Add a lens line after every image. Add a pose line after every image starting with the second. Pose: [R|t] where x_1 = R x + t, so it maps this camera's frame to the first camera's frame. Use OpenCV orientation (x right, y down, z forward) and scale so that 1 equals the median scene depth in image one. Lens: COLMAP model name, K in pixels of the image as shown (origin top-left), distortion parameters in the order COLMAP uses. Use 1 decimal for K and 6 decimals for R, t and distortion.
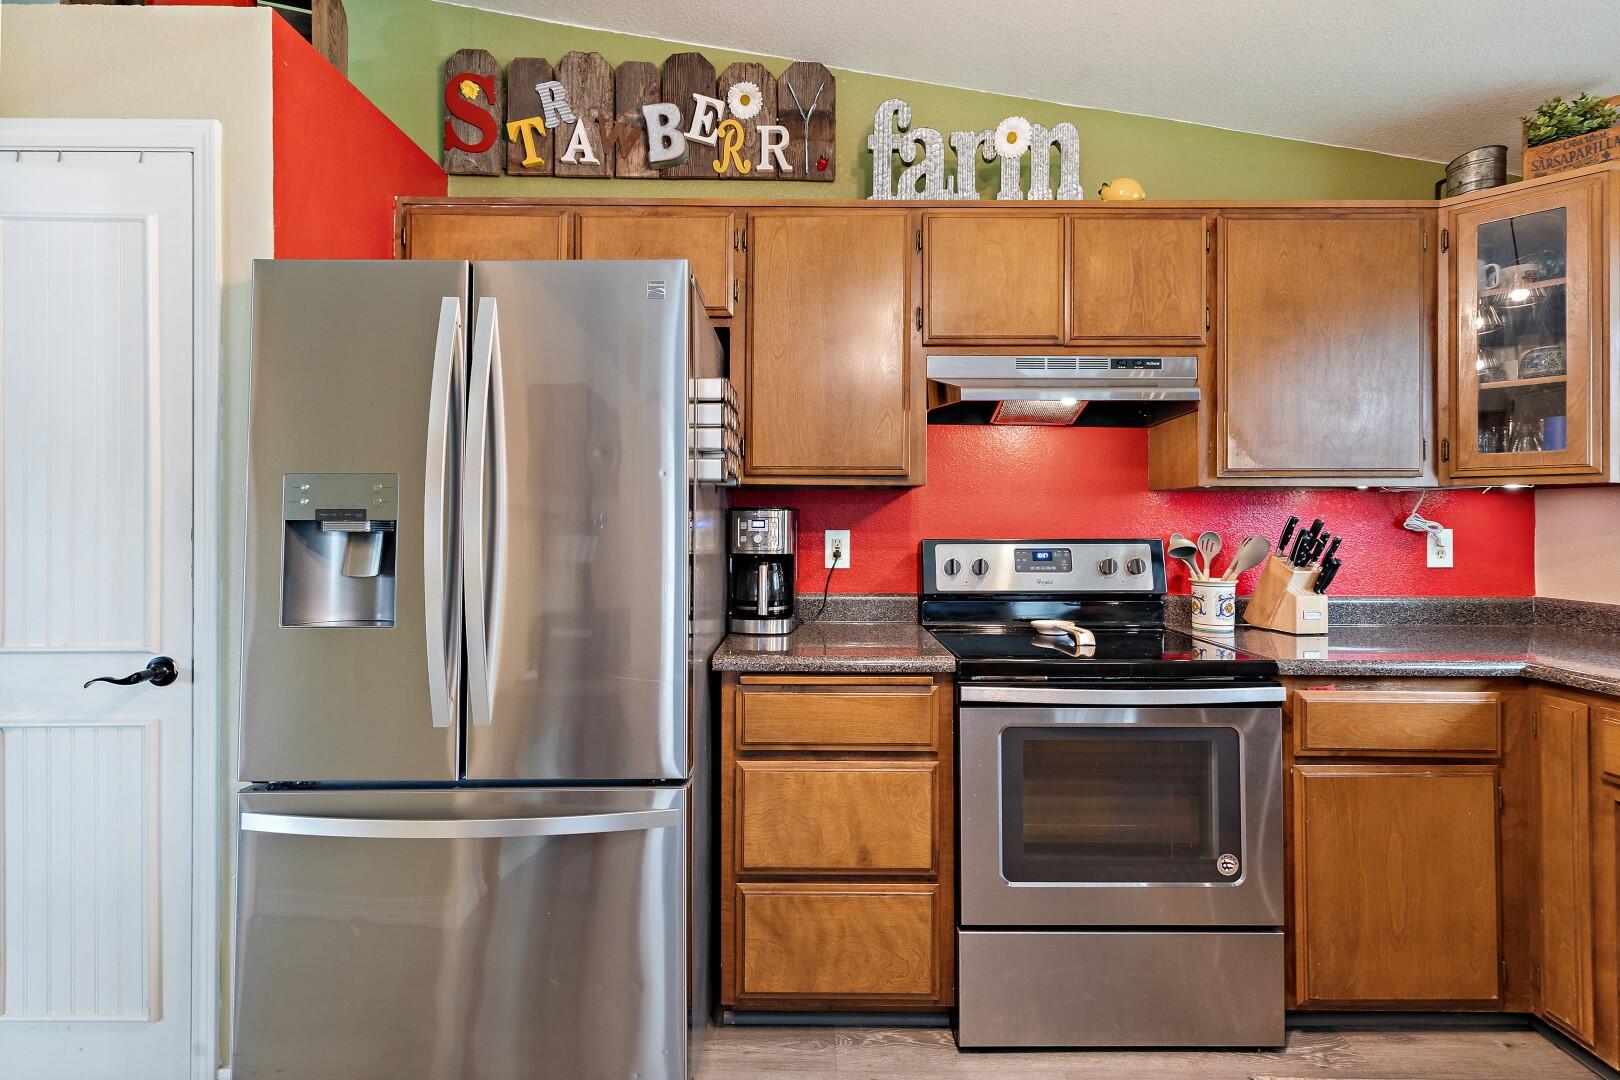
lens RADIAL K [[750.7, 0, 812.4], [0, 750.7, 524.6], [0, 0, 1]] dist [-0.003784, -0.000616]
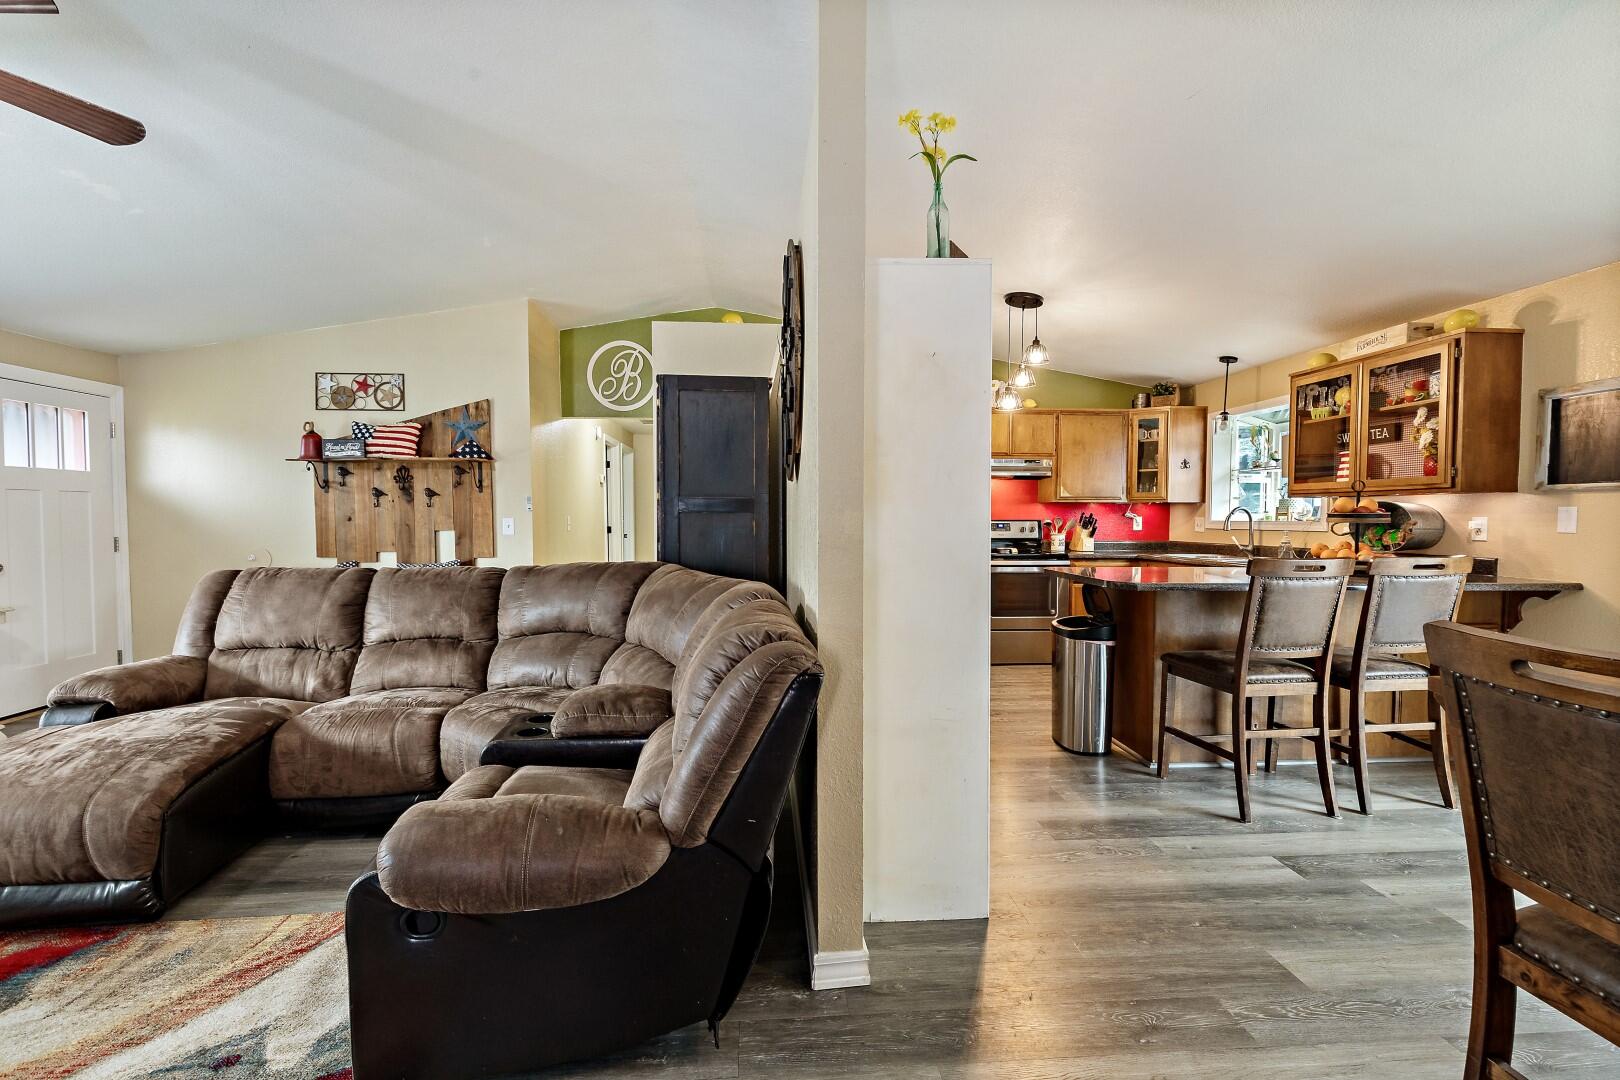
lens RADIAL K [[750.7, 0, 808.5], [0, 750.7, 547.4], [0, 0, 1]] dist [-0.003784, -0.000616]
pose [[0.997696, -0.002103, 0.067812, -0.655902], [-0.000366, 0.999338, 0.036366, 0.020946], [-0.067843, -0.036307, 0.997035, -1.913260]]
